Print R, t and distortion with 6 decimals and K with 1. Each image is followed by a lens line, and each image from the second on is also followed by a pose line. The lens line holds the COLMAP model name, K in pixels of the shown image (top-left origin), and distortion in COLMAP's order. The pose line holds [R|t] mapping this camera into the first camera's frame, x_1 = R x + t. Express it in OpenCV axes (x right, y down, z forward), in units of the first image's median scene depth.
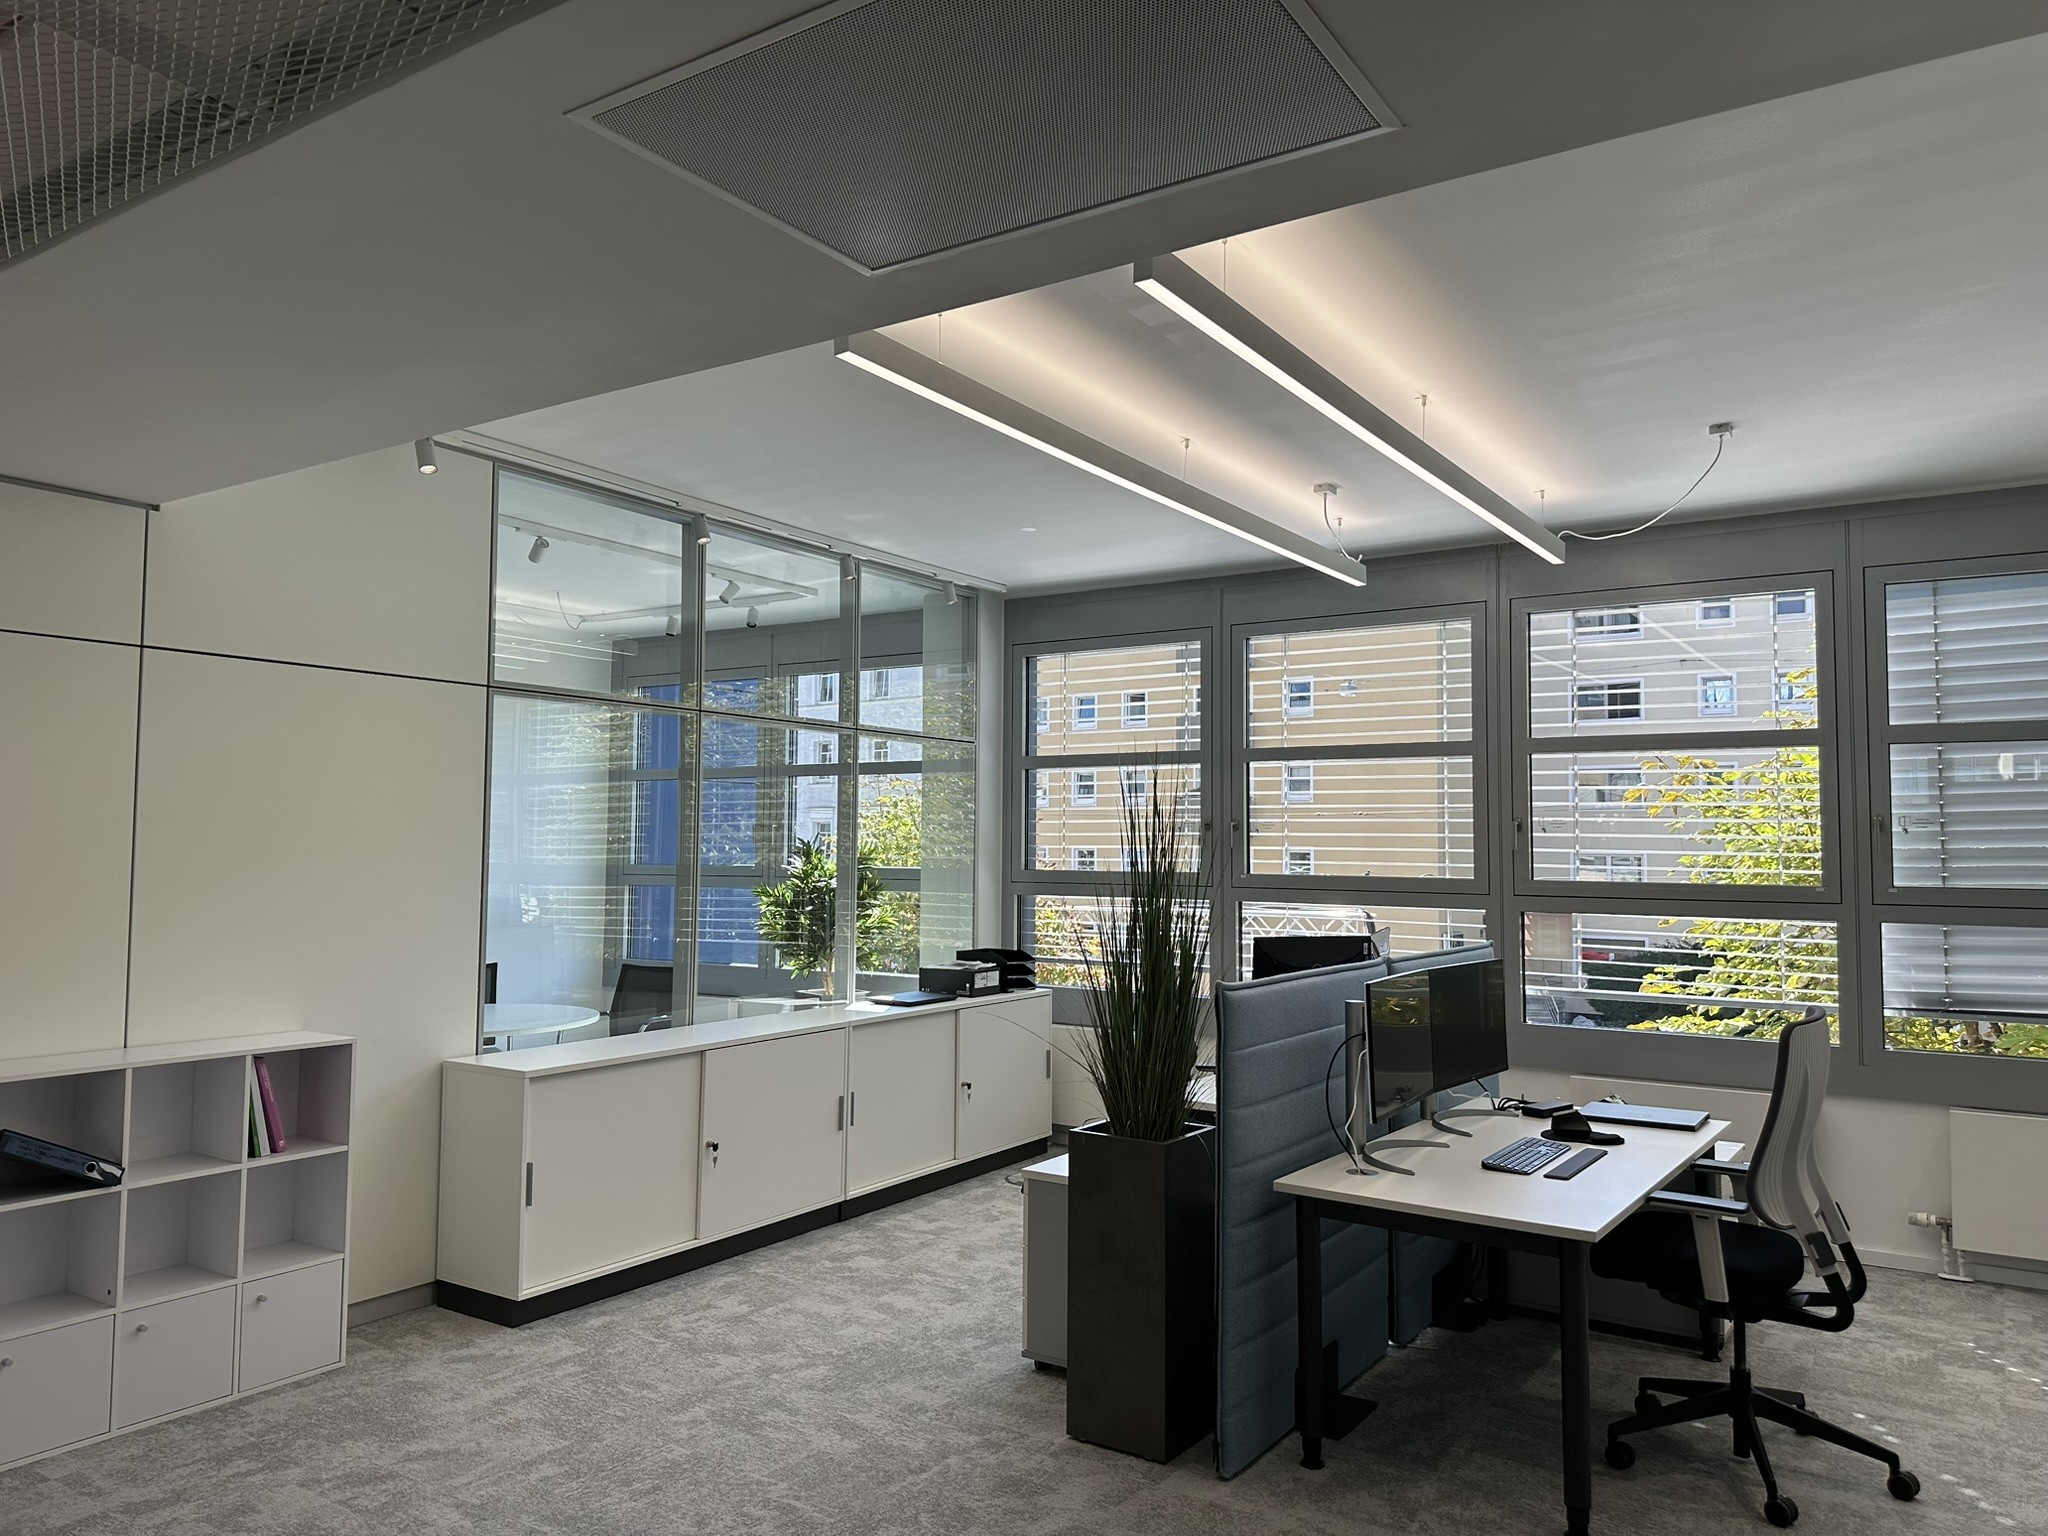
lens RADIAL K [[1443.9, 0, 1038.3], [0, 1443.9, 781.4], [0, 0, 1]] dist [0.024397, -0.016739]
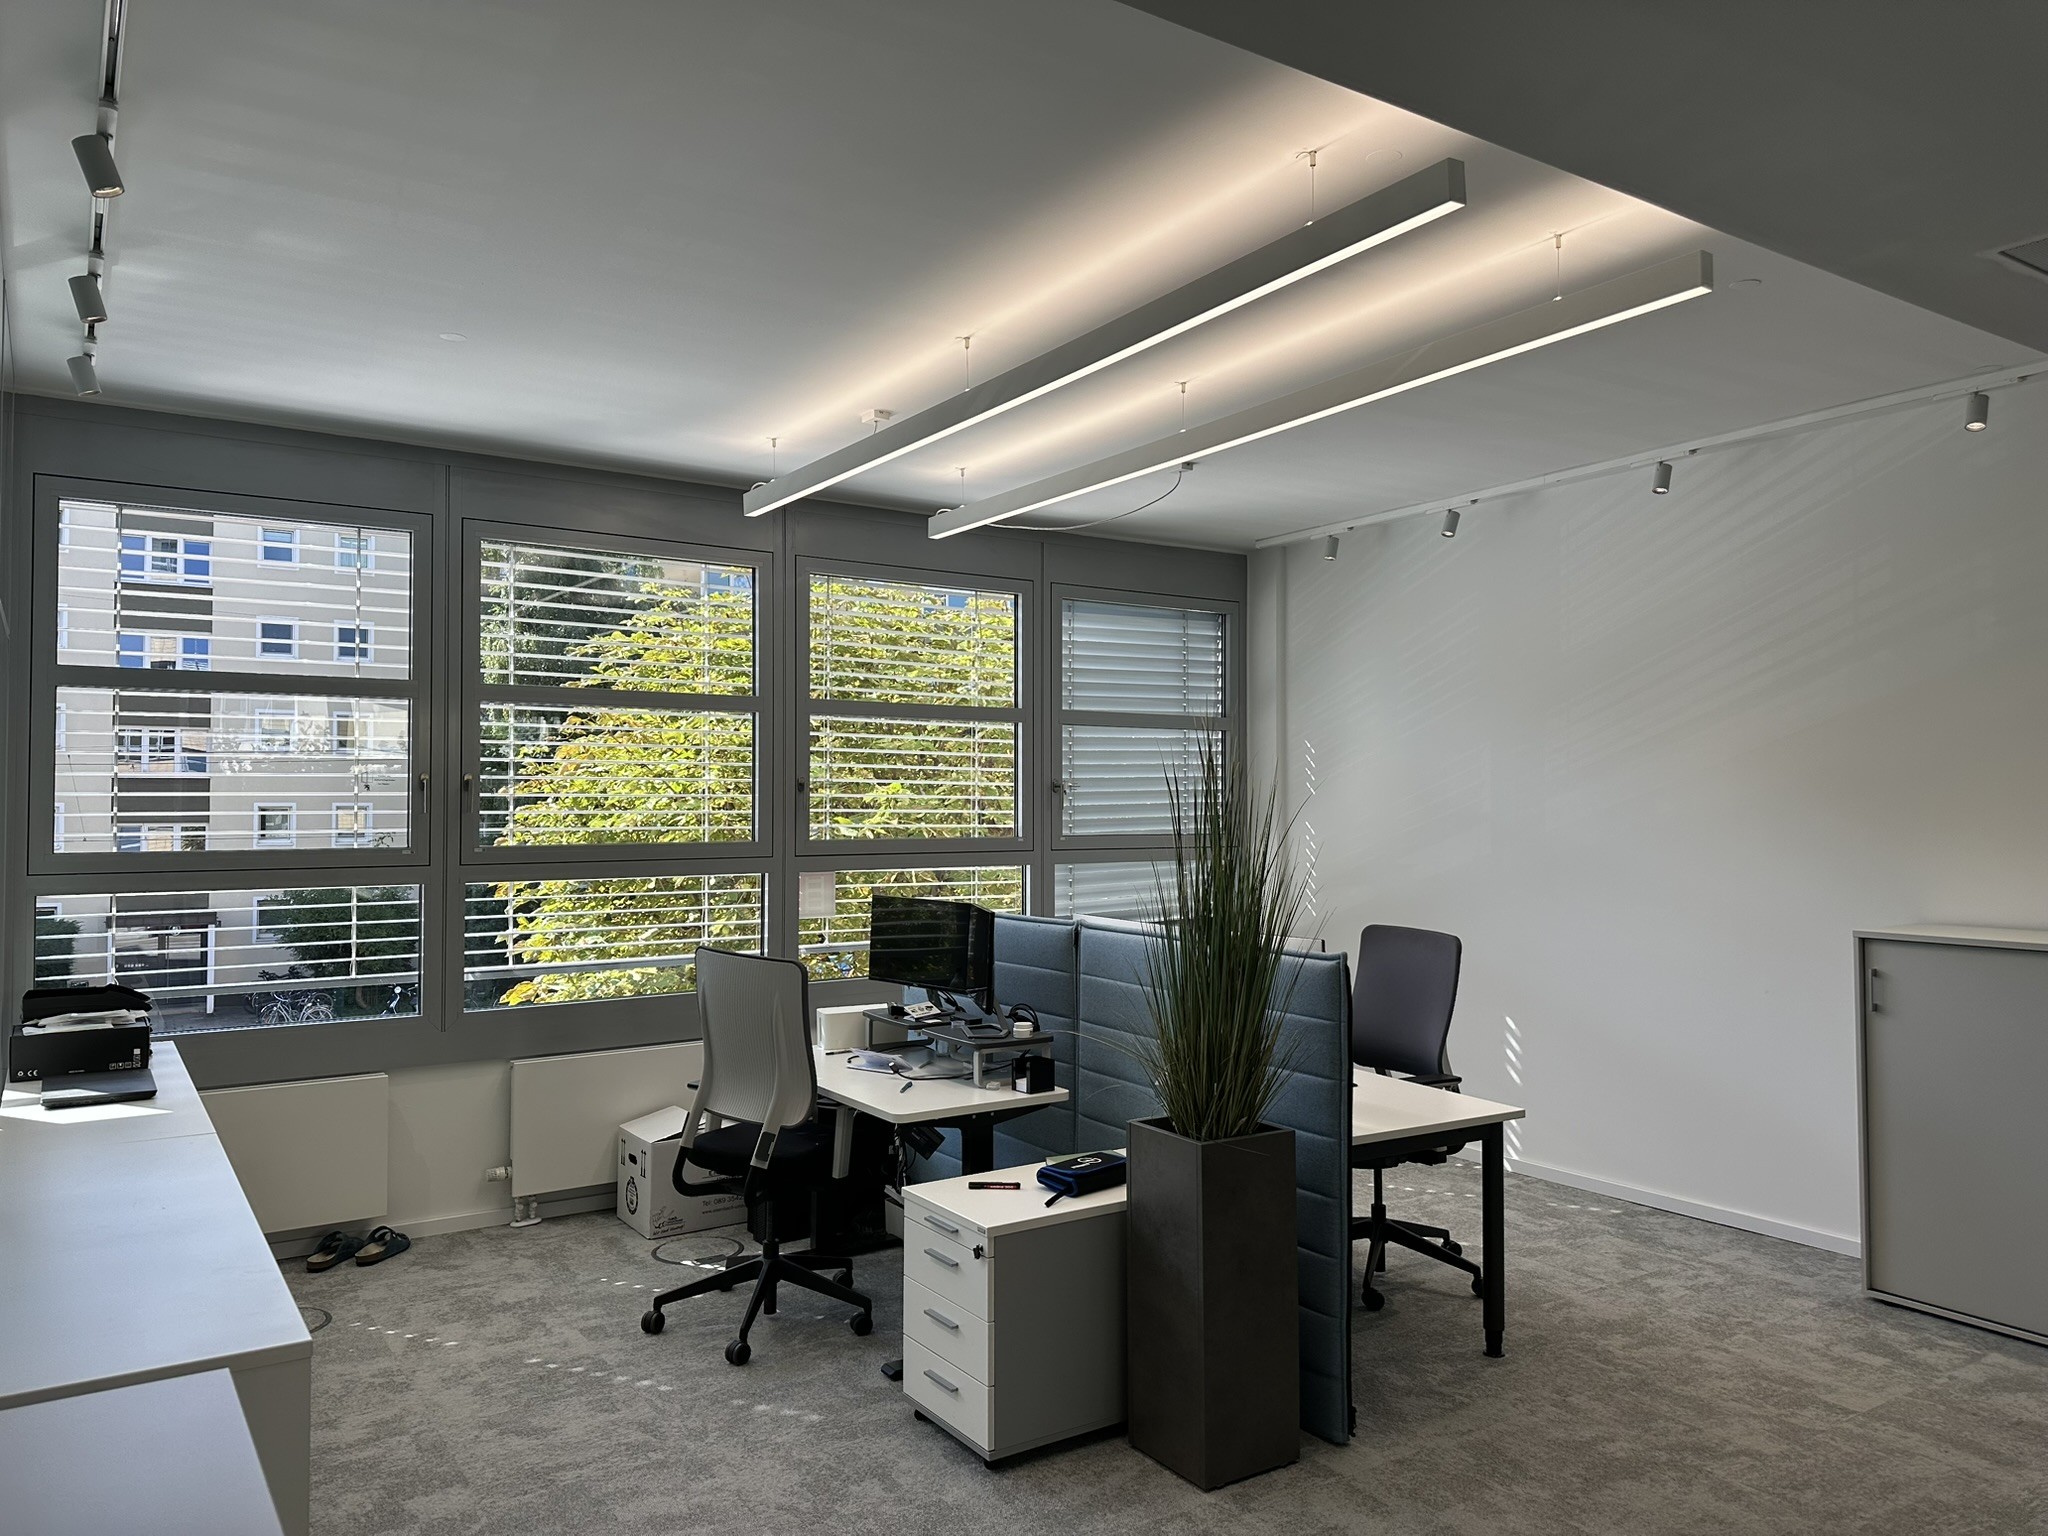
lens RADIAL K [[1443.9, 0, 1035.9], [0, 1443.9, 756.8], [0, 0, 1]] dist [0.024397, -0.016739]
pose [[0.381090, 0.022190, 0.924271, -0.569321], [-0.044272, 0.999003, -0.005731, 0.010490], [-0.923477, -0.038735, 0.381693, 0.524388]]
